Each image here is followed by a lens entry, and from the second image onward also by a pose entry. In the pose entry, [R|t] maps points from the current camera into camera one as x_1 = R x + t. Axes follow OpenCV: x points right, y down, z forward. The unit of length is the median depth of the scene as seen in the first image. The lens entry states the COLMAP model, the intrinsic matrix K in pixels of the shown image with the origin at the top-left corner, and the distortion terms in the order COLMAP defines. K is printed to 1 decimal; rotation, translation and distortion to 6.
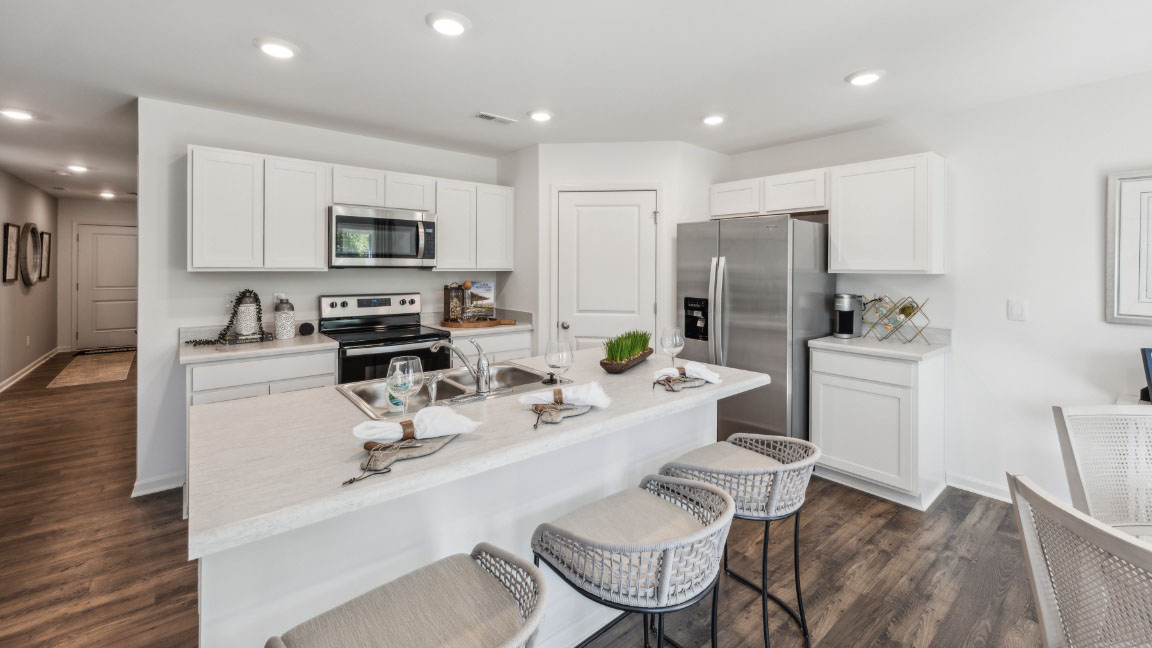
lens RADIAL K [[463.9, 0, 573.7], [0, 463.9, 269.2], [0, 0, 1]] dist [0.003775, 0.000380]
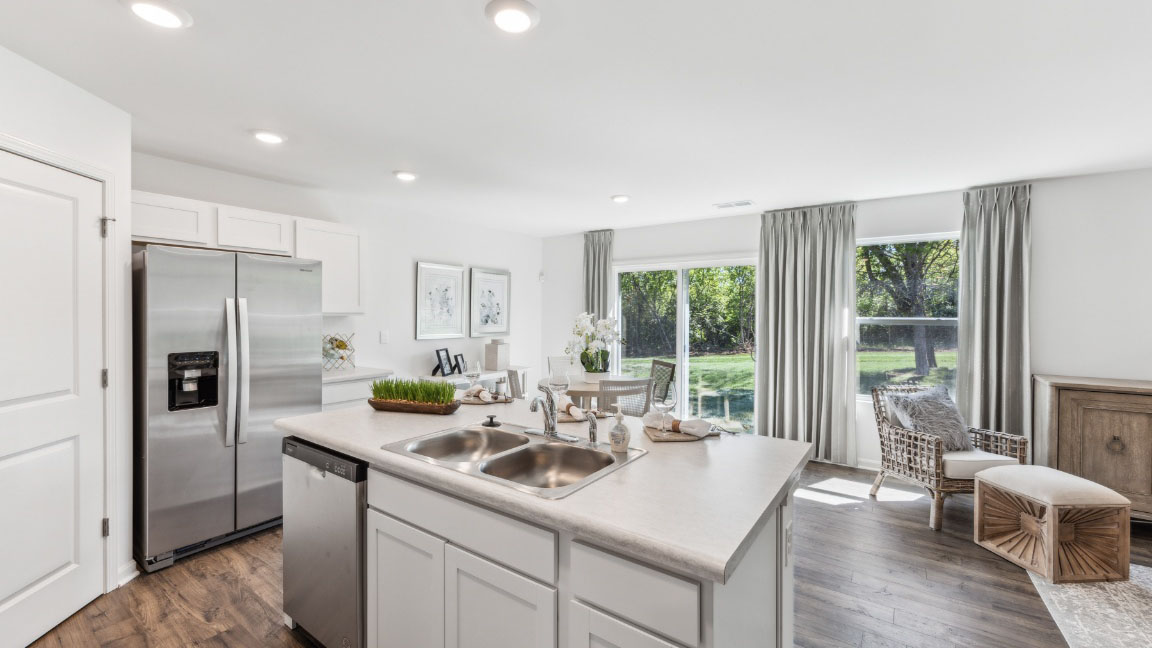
lens RADIAL K [[463.9, 0, 584.9], [0, 463.9, 318.1], [0, 0, 1]] dist [0.003775, 0.000380]
pose [[-0.279612, -0.016318, 0.959975, -0.642377], [-0.001336, 0.999861, 0.016607, -0.005192], [-0.960112, 0.003361, -0.279595, 0.635820]]
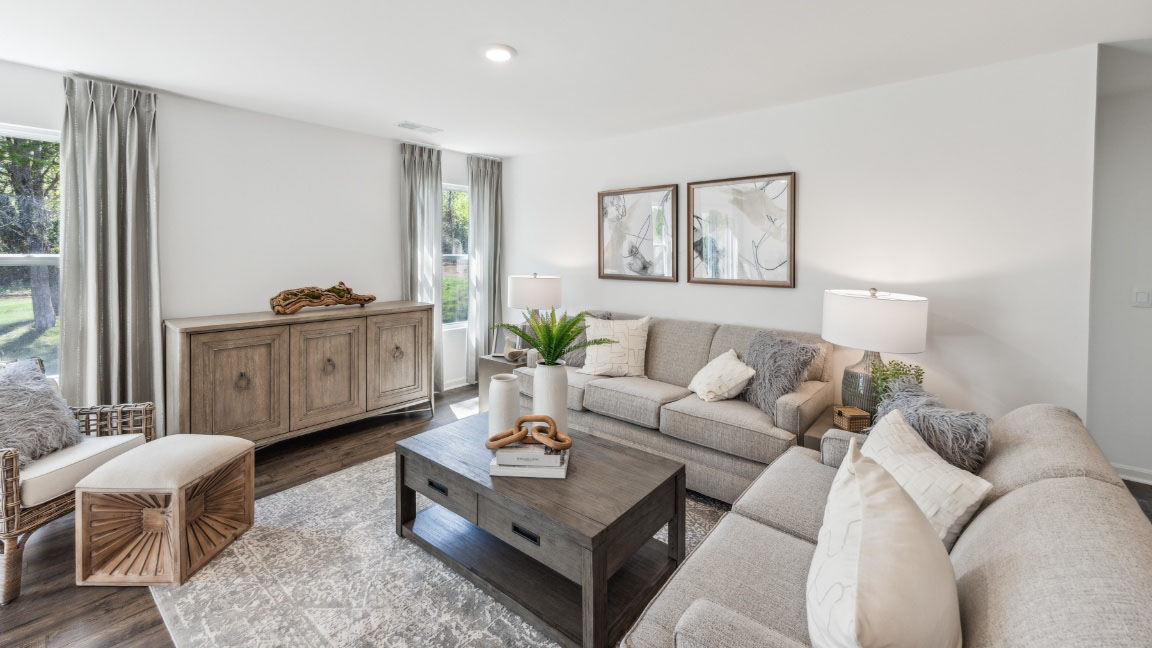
lens RADIAL K [[463.9, 0, 563.6], [0, 463.9, 261.5], [0, 0, 1]] dist [0.003775, 0.000380]
pose [[-0.986901, -0.008507, -0.161105, -0.530935], [-0.012564, 0.999629, 0.024181, -0.005244], [0.160839, 0.025888, -0.986641, 0.374604]]
